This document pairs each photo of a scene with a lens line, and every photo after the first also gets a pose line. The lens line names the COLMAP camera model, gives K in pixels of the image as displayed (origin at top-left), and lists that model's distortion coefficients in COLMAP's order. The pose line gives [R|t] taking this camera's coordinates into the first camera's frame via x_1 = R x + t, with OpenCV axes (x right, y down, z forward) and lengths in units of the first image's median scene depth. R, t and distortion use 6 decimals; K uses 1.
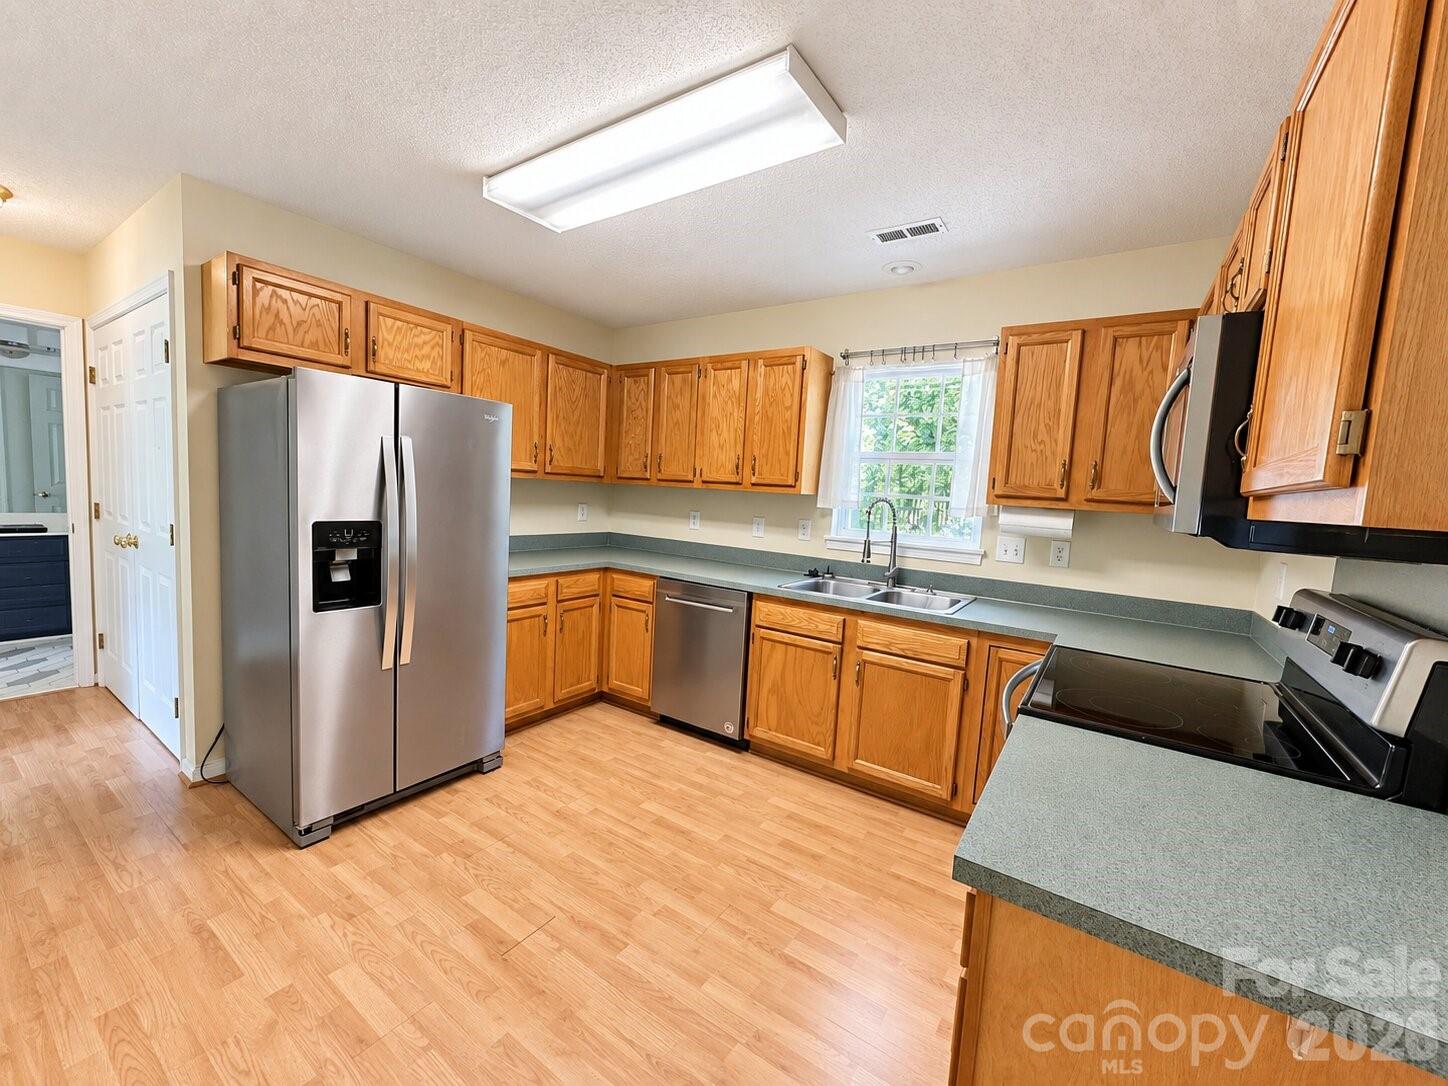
lens RADIAL K [[585.4, 0, 733.7], [0, 585.4, 509.6], [0, 0, 1]] dist [0.003236, 0.000241]
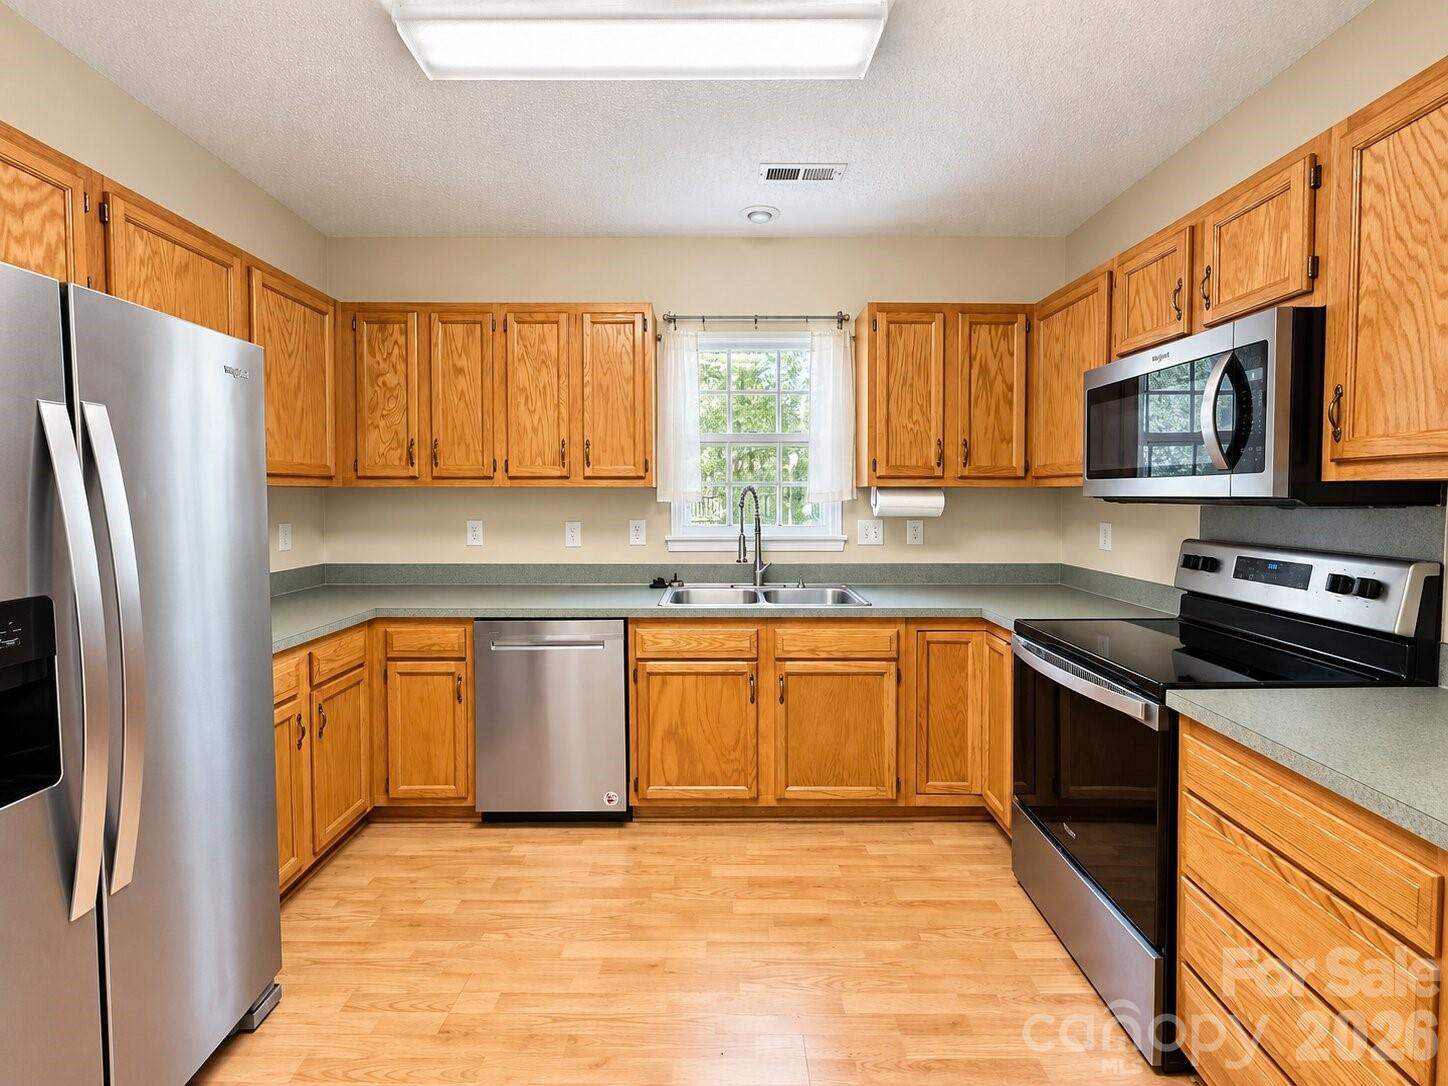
lens RADIAL K [[619.7, 0, 690.1], [0, 619.7, 511.1], [0, 0, 1]] dist [0.001035, -0.000167]
pose [[0.830736, -0.080258, 0.550851, -0.340870], [0.065864, 0.996772, 0.045898, -0.031125], [-0.552757, -0.001848, 0.833341, 0.275698]]
